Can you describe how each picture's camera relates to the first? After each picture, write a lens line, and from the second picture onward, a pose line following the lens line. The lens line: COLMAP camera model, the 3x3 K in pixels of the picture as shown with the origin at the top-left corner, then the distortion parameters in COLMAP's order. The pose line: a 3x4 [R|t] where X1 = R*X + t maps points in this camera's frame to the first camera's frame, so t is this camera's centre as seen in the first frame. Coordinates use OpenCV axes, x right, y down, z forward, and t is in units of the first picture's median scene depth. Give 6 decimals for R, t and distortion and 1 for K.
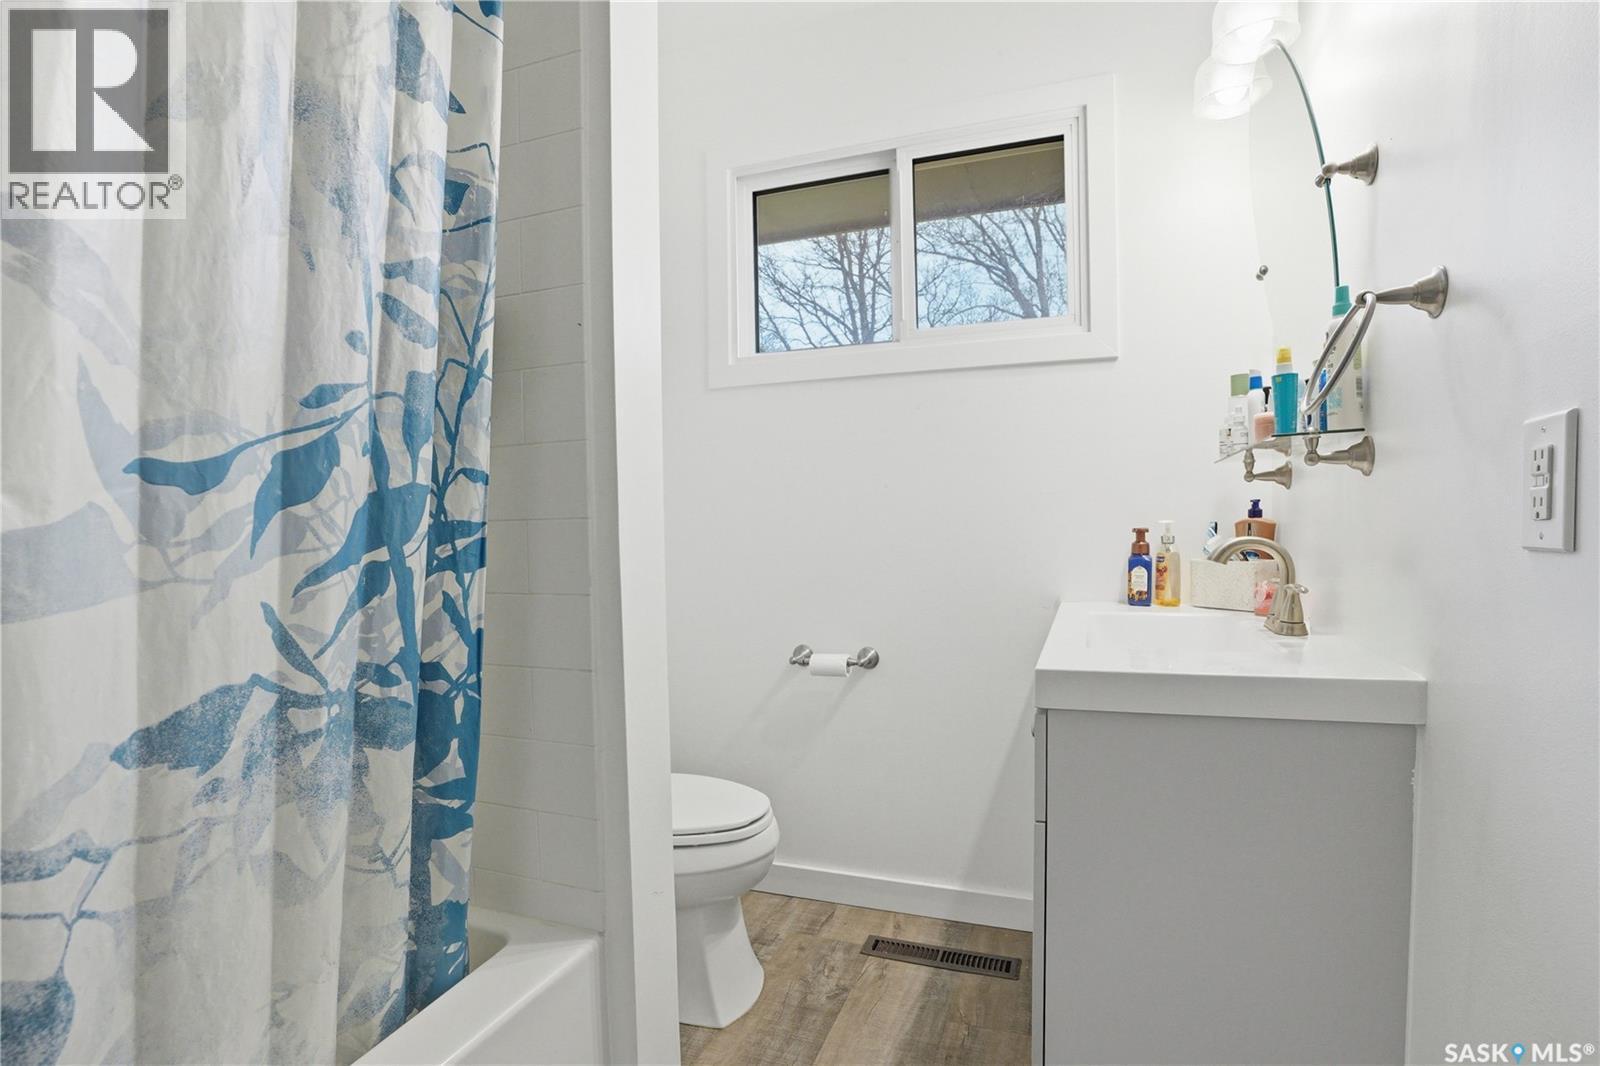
lens RADIAL K [[750.3, 0, 798.0], [0, 750.3, 529.3], [0, 0, 1]] dist [-0.059533, 0.022880]
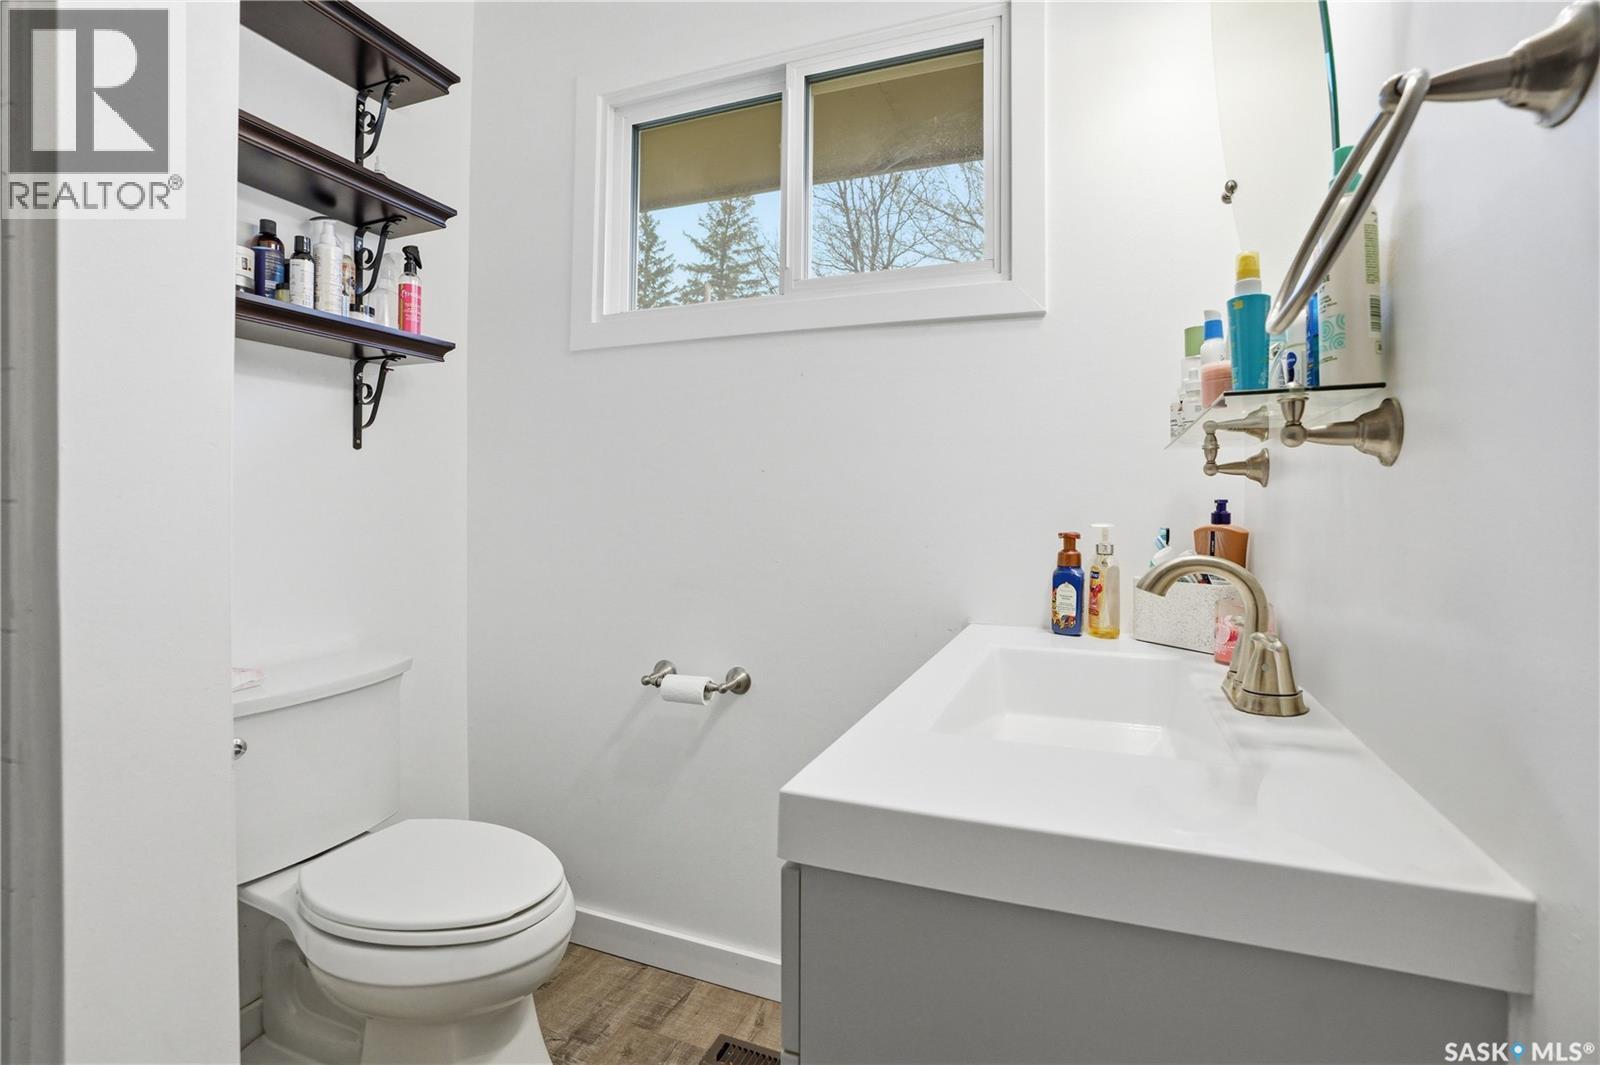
lens RADIAL K [[693.6, 0, 800.1], [0, 693.6, 491.4], [0, 0, 1]] dist [-0.054567, 0.015887]
pose [[0.999201, 0.027315, -0.029189, 0.212471], [-0.028245, 0.999091, -0.031924, -0.014648], [0.028291, 0.032723, 0.999064, 0.294181]]
